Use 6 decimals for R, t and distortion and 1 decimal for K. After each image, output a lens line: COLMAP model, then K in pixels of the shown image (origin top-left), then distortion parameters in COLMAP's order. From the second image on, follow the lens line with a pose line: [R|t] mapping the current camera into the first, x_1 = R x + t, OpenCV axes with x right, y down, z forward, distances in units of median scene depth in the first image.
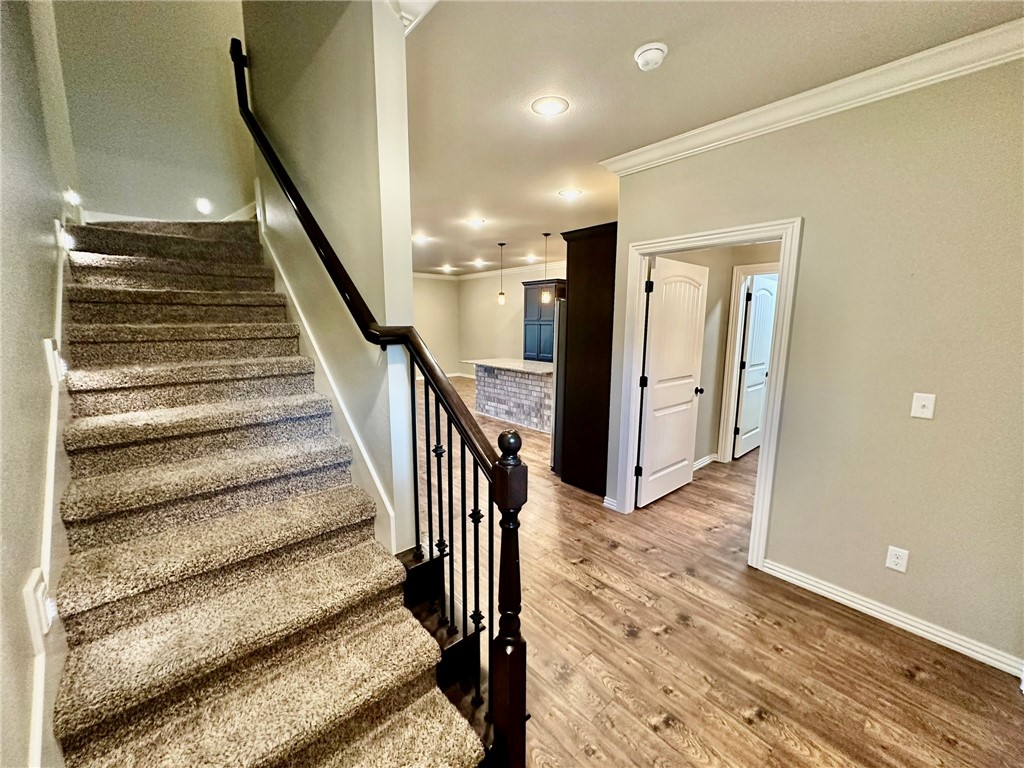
lens RADIAL K [[406.8, 0, 529.4], [0, 406.8, 377.8], [0, 0, 1]] dist [-0.004181, 0.000662]
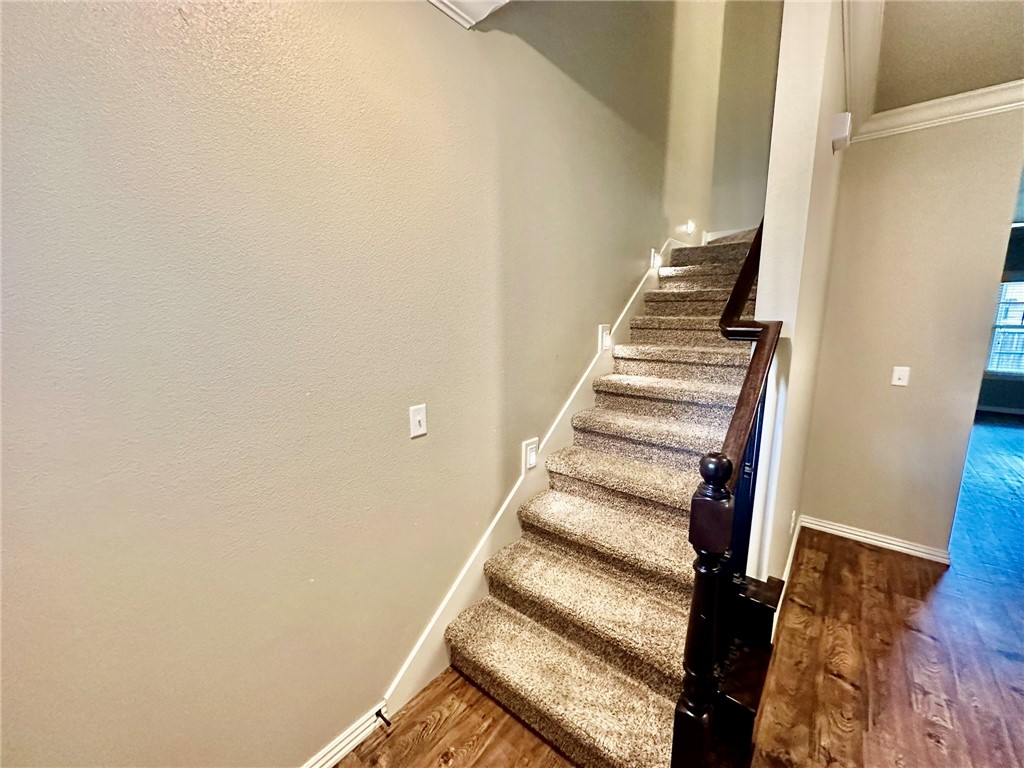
lens RADIAL K [[406.8, 0, 502.5], [0, 406.8, 381.8], [0, 0, 1]] dist [-0.004181, 0.000662]
pose [[0.130340, 0.163211, -0.977944, 0.455866], [-0.136396, 0.979931, 0.145364, -0.047610], [0.982043, 0.114440, 0.149985, 0.325943]]
